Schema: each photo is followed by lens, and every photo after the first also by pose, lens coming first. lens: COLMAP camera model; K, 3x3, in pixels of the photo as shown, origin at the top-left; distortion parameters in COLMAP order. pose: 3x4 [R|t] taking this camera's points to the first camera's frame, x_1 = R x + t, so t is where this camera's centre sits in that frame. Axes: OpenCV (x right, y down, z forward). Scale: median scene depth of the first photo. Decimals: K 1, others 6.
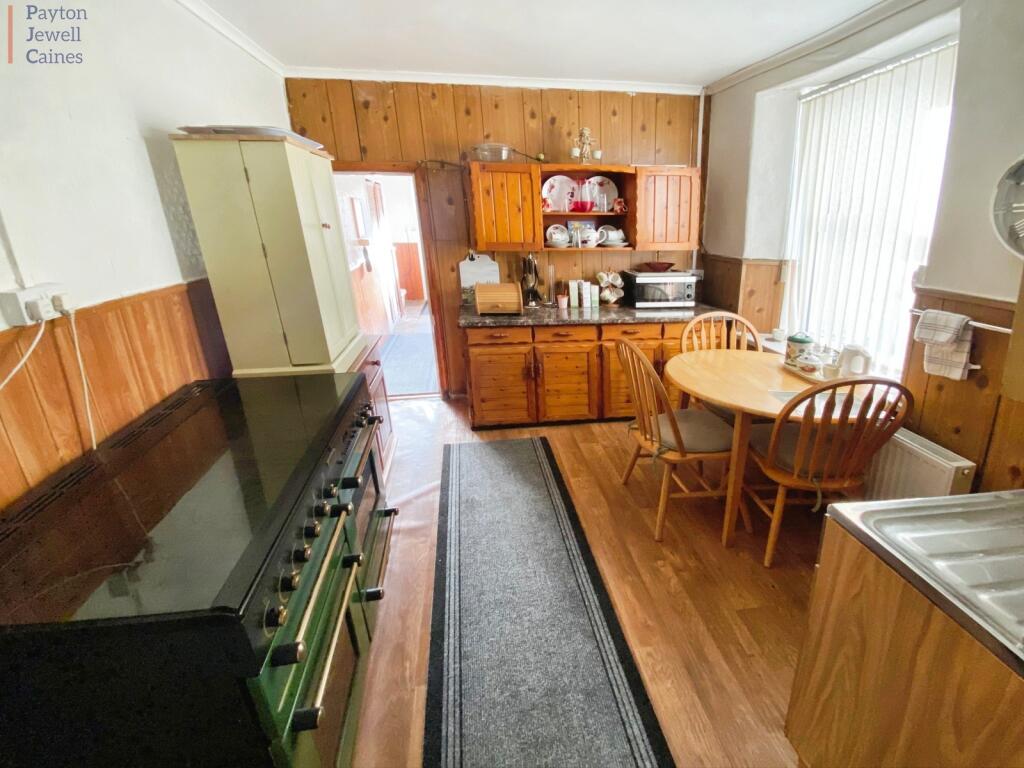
lens RADIAL K [[402.8, 0, 512.0], [0, 402.8, 384.0], [0, 0, 1]] dist [0.036995, -0.014485]
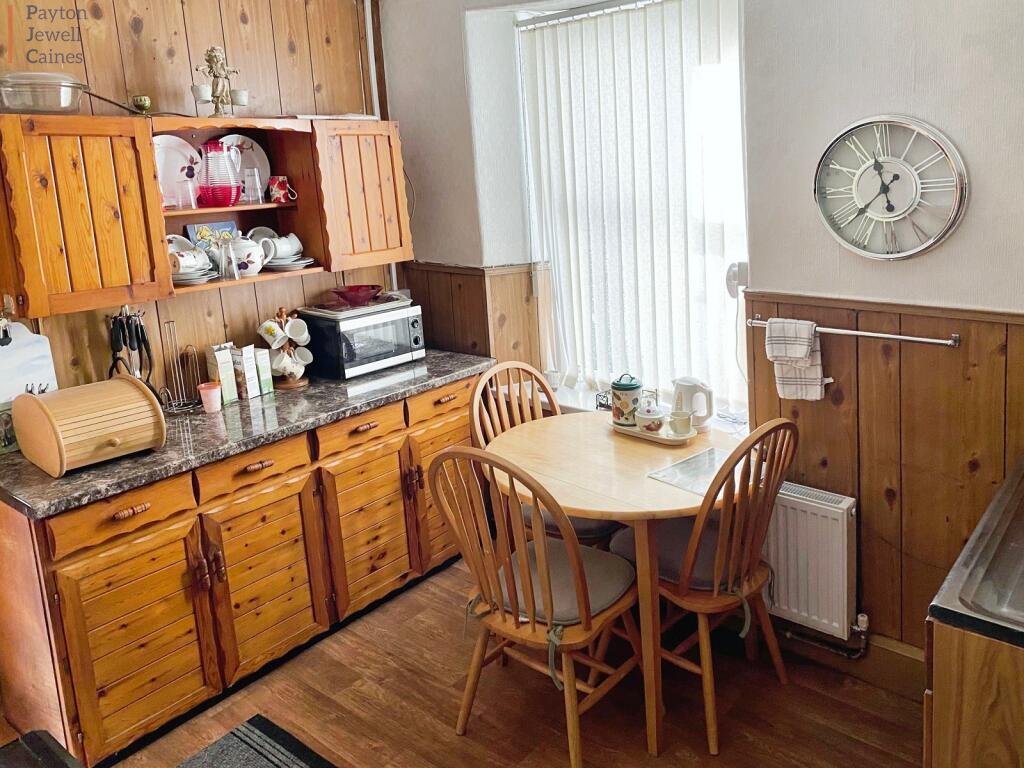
lens RADIAL K [[899.3, 0, 512.0], [0, 899.3, 384.0], [0, 0, 1]] dist [0.020298, -0.004629]
pose [[0.716078, -0.188758, 0.672014, -0.310326], [0.284857, 0.957950, -0.034463, -0.095606], [-0.637251, 0.216106, 0.739736, 0.066425]]
